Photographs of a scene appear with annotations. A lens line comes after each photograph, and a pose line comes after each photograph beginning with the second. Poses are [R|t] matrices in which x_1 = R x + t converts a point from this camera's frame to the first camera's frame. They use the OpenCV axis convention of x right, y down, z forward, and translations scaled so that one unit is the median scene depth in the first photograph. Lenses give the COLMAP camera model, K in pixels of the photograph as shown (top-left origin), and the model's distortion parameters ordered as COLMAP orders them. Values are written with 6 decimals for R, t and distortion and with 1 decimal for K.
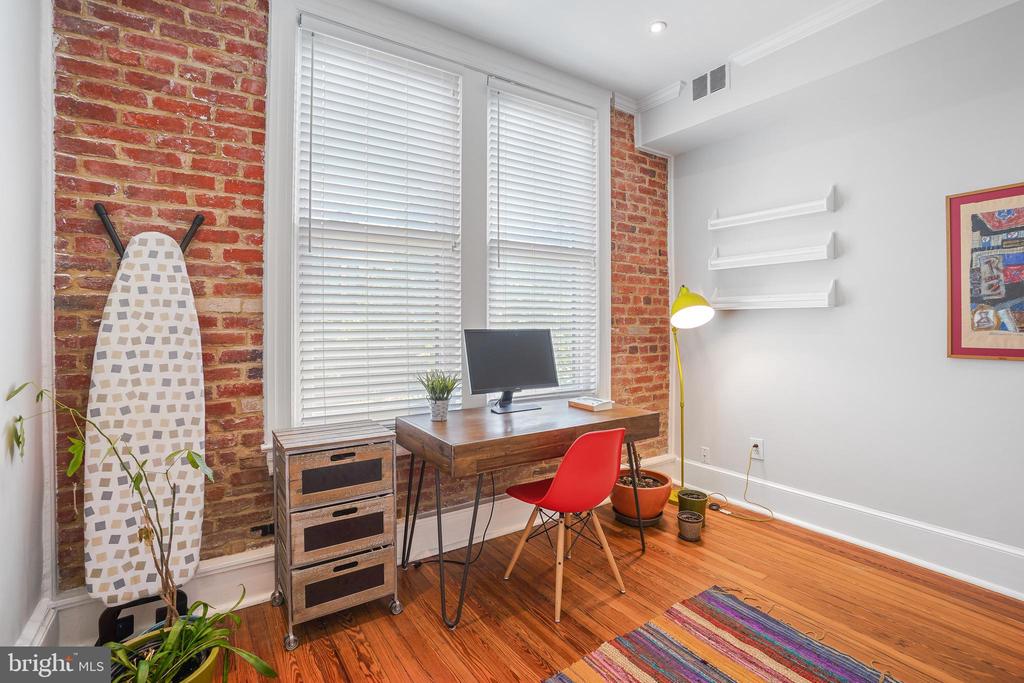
lens RADIAL K [[469.8, 0, 508.0], [0, 469.8, 327.2], [0, 0, 1]] dist [-0.064476, 0.026778]
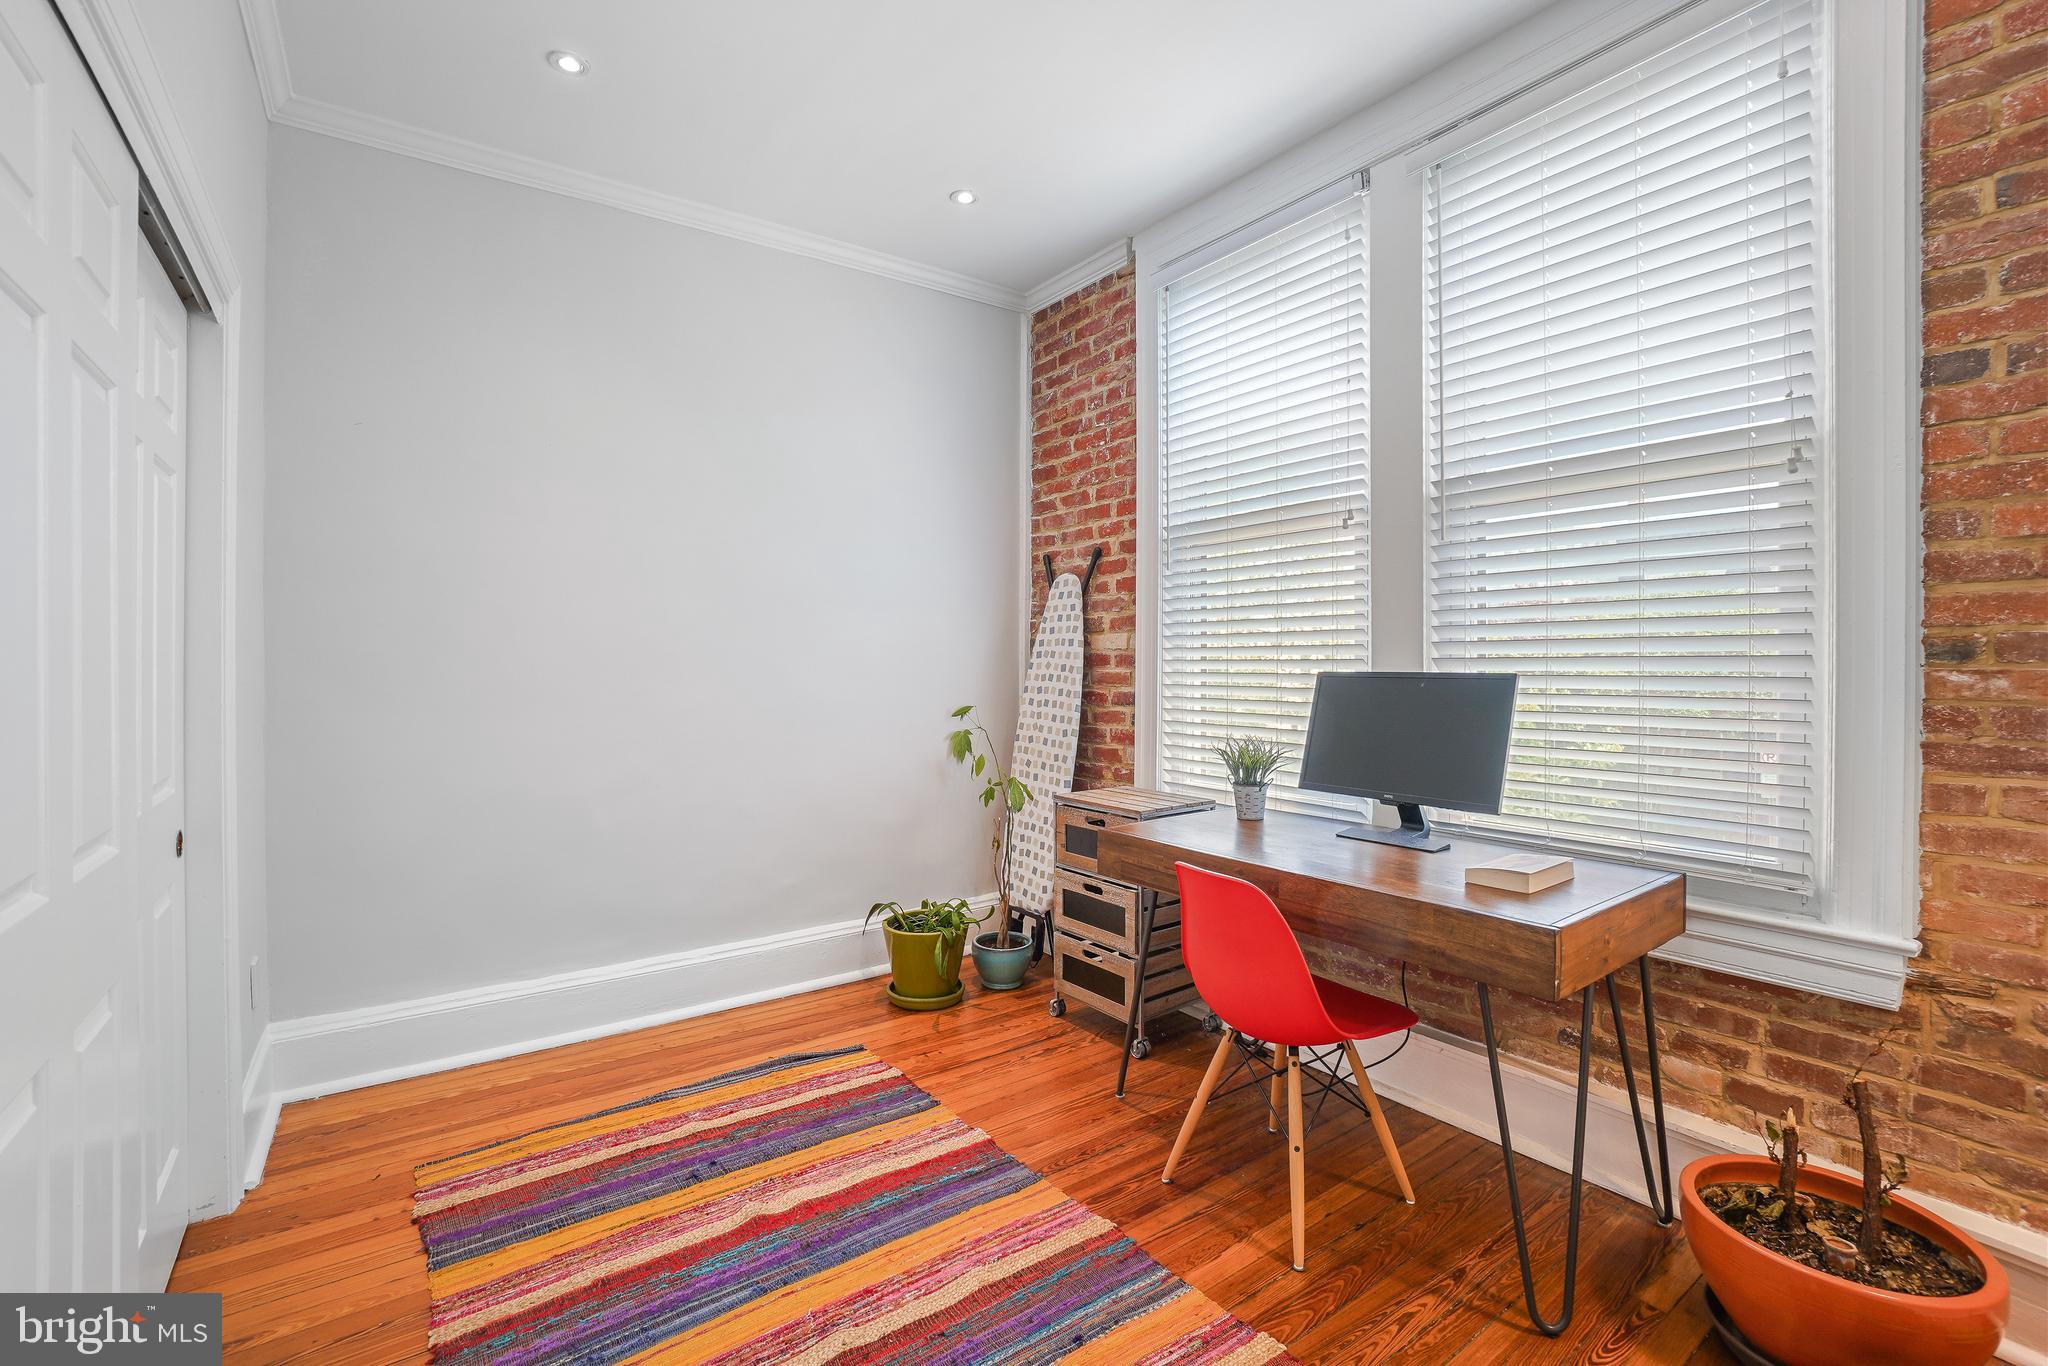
lens RADIAL K [[912.5, 0, 1015.8], [0, 912.5, 643.0], [0, 0, 1]] dist [-0.011797, -0.000125]
pose [[0.041232, -0.015879, -0.999023, 1.222760], [0.003596, 0.999870, -0.015745, -0.017053], [0.999143, -0.002943, 0.041283, 0.751917]]
